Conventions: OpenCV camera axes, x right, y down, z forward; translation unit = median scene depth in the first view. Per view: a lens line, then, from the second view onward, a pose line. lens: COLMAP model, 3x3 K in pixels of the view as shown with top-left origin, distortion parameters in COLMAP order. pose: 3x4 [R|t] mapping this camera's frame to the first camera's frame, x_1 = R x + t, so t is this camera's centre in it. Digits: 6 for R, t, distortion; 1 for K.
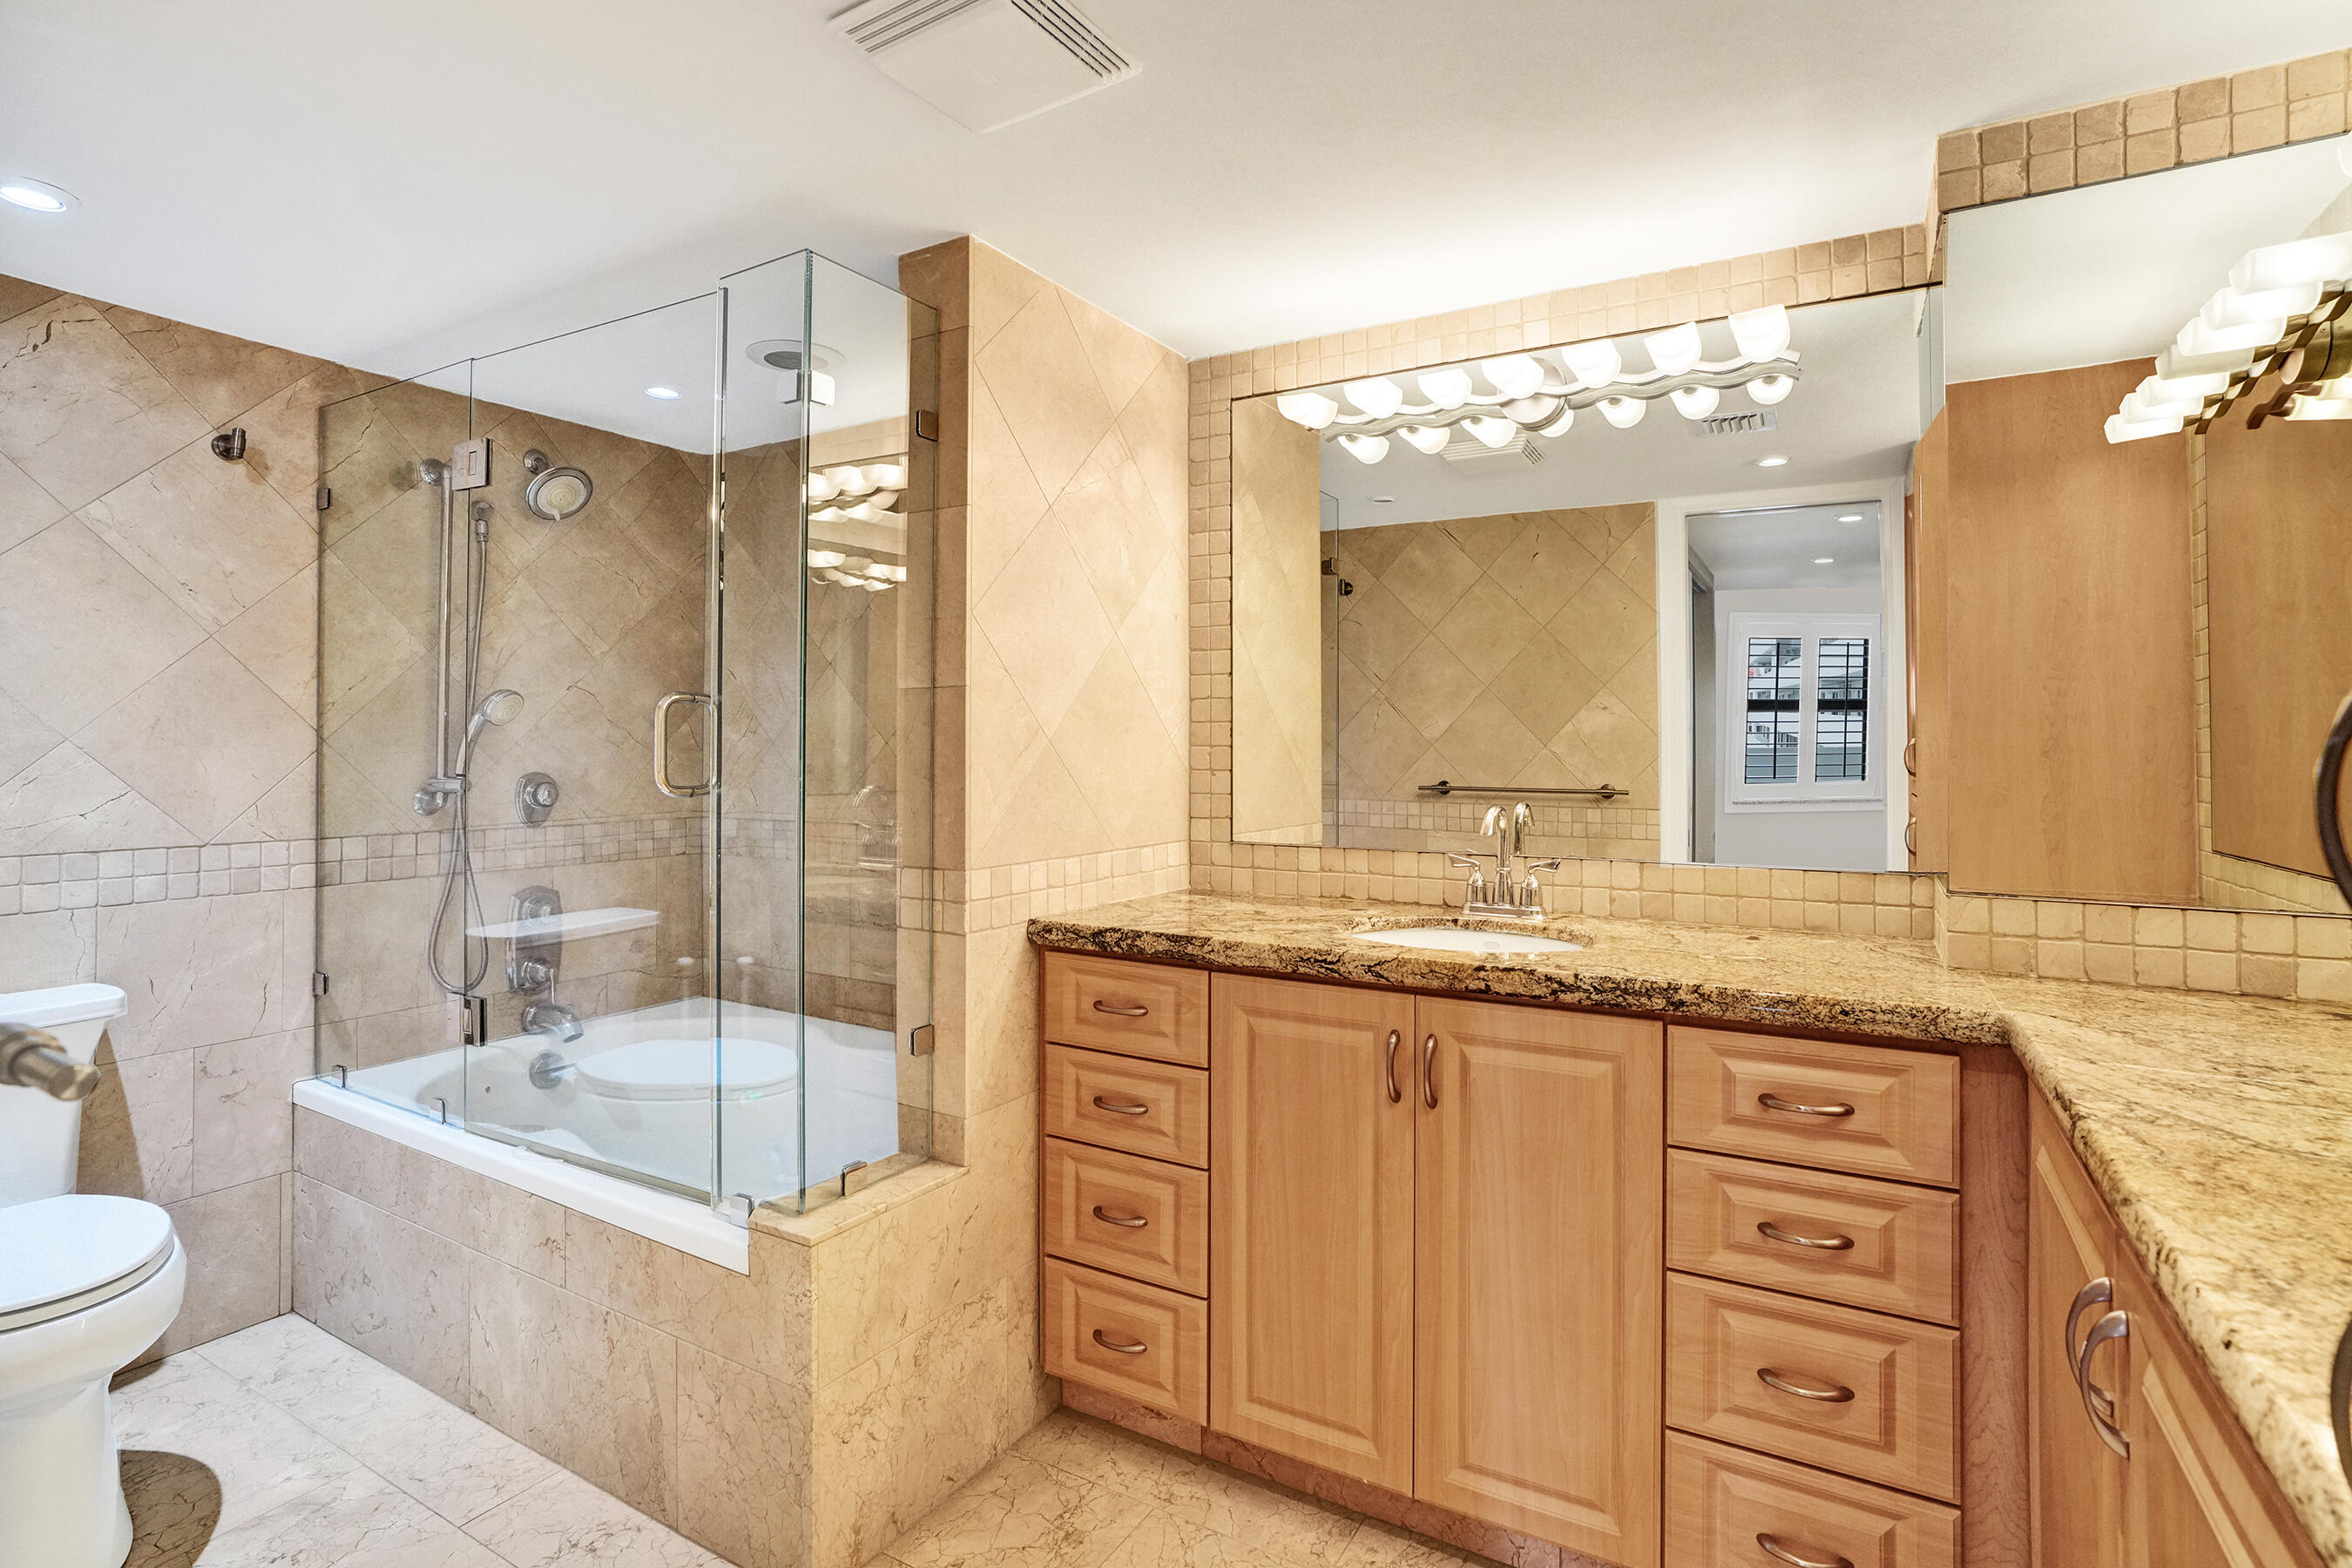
lens RADIAL K [[1158.8, 0, 1193.5], [0, 1158.8, 749.6], [0, 0, 1]] dist [-0.068180, 0.022655]
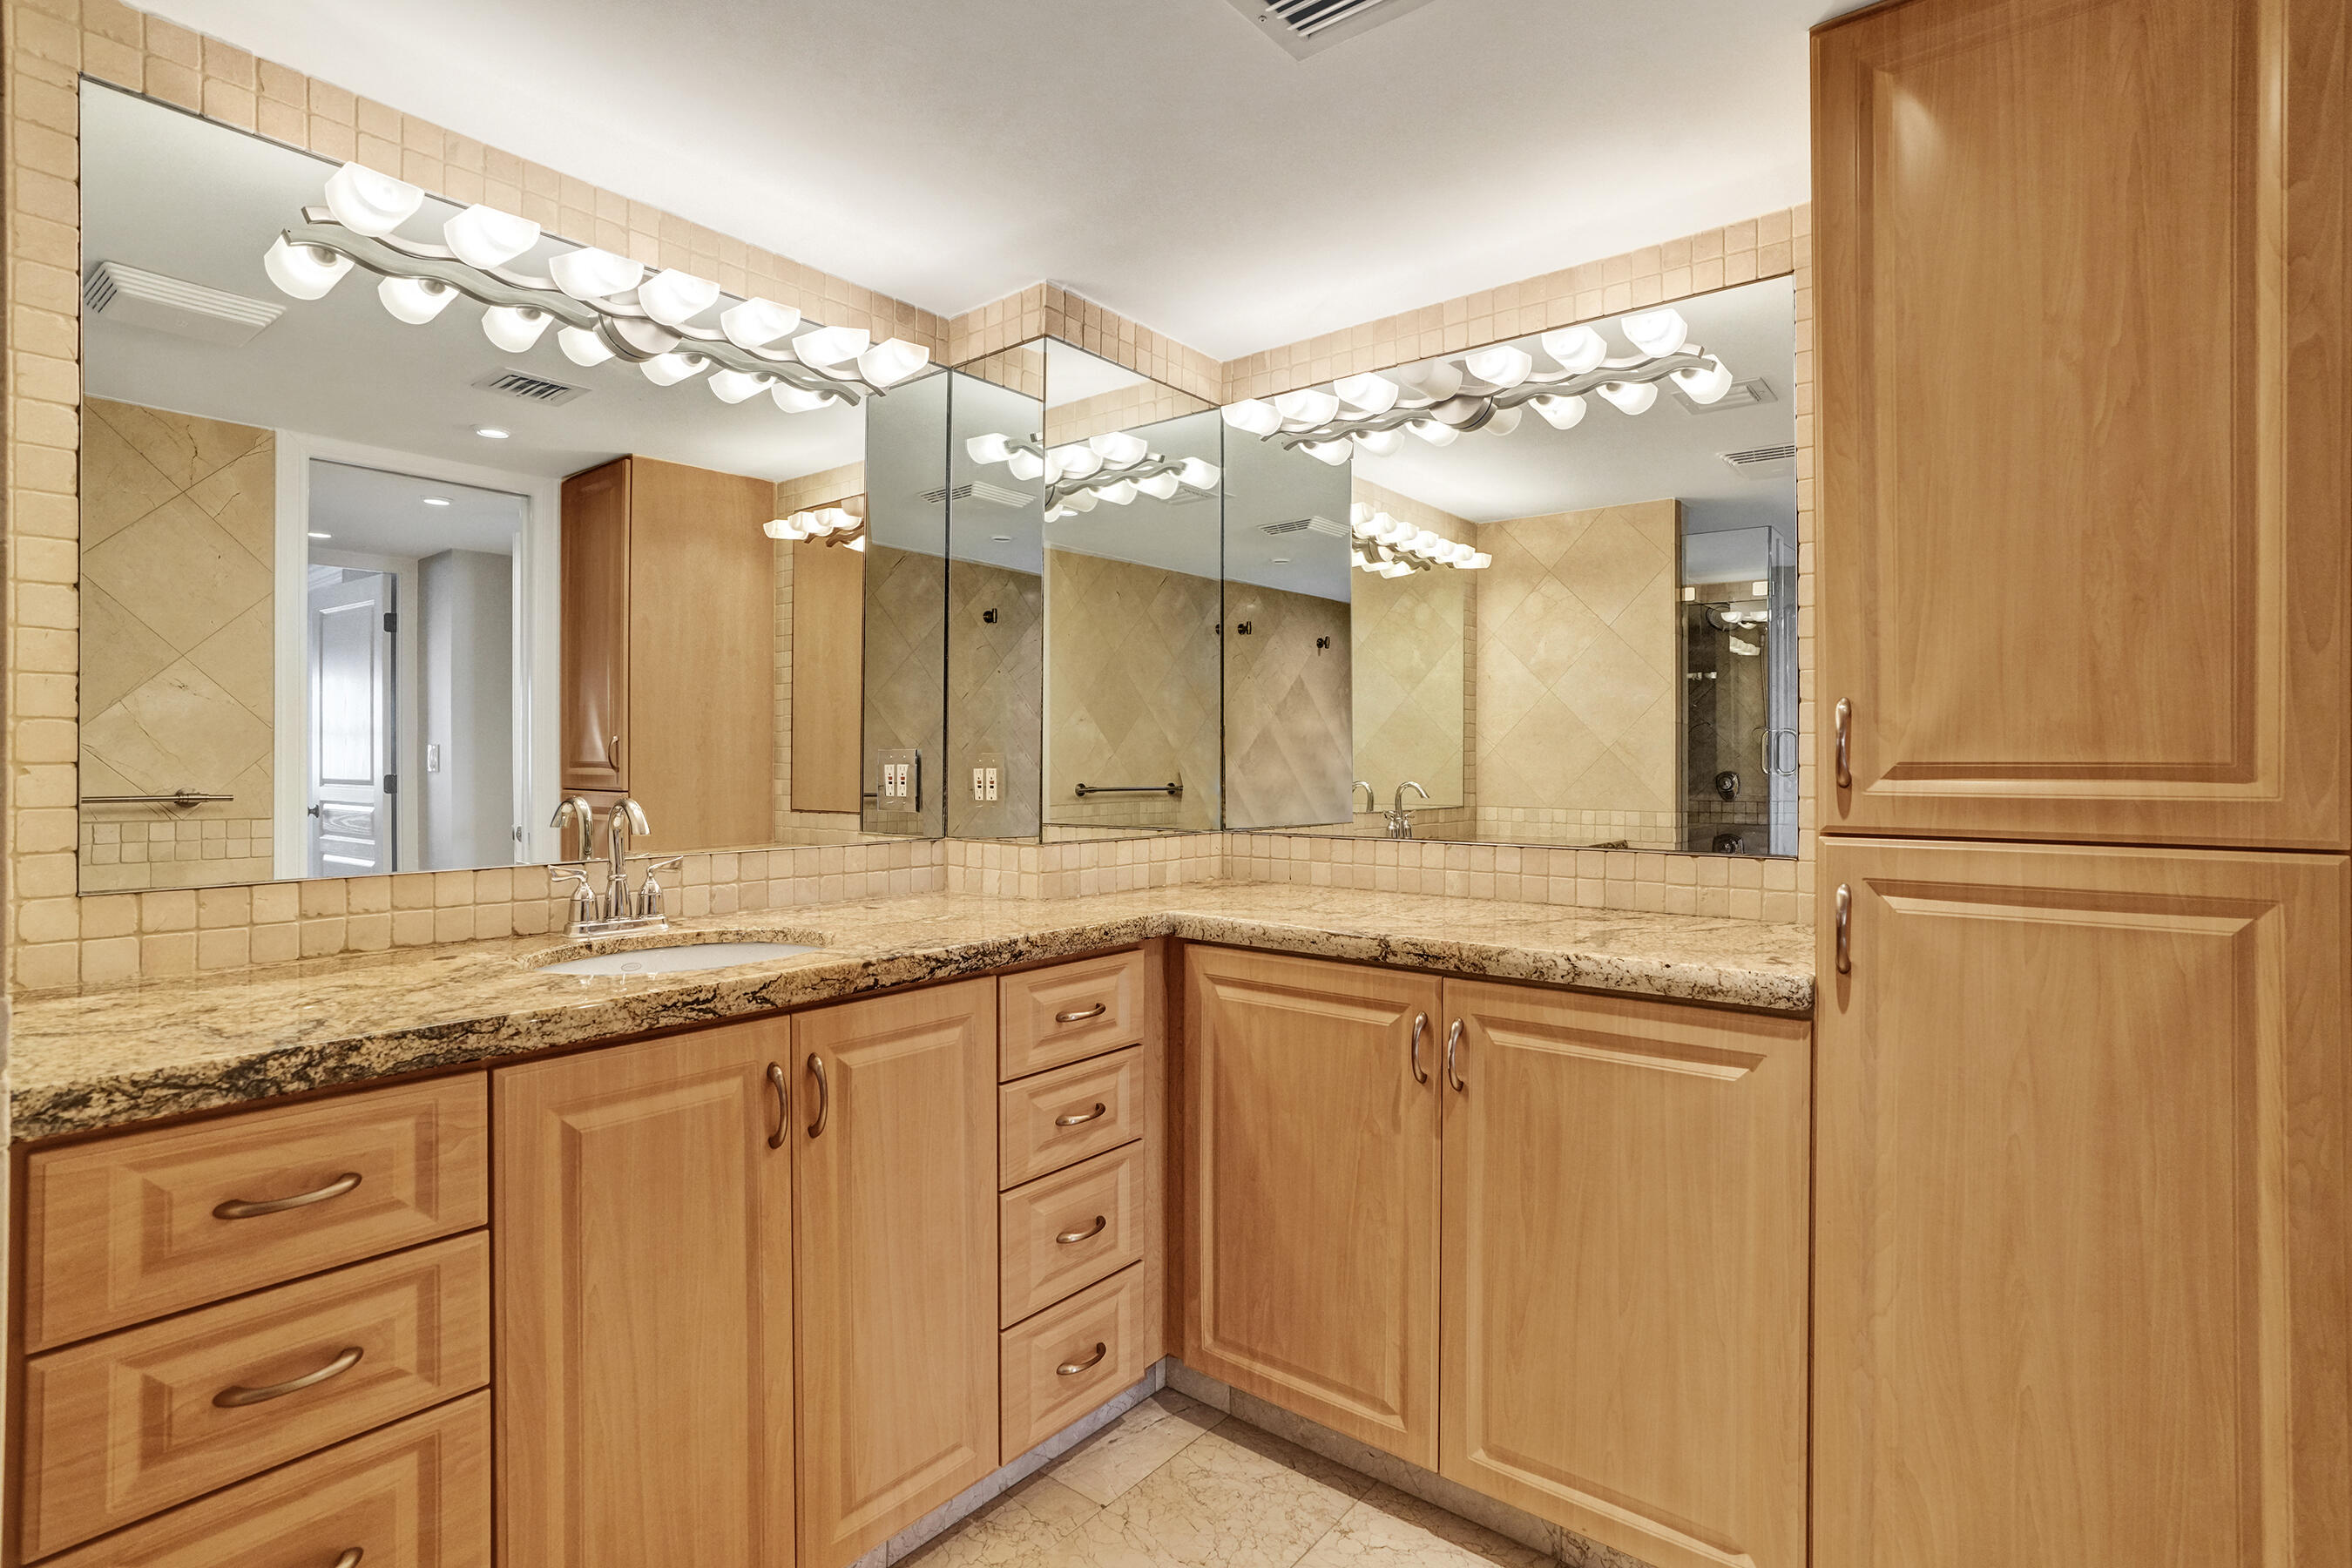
lens RADIAL K [[1124.7, 0, 1183.7], [0, 1124.7, 773.8], [0, 0, 1]] dist [-0.041804, 0.019887]
pose [[0.151385, -0.014311, 0.988371, -0.564747], [-0.001829, 0.999889, 0.014758, 0.020025], [-0.988473, -0.004042, 0.151343, 0.565286]]
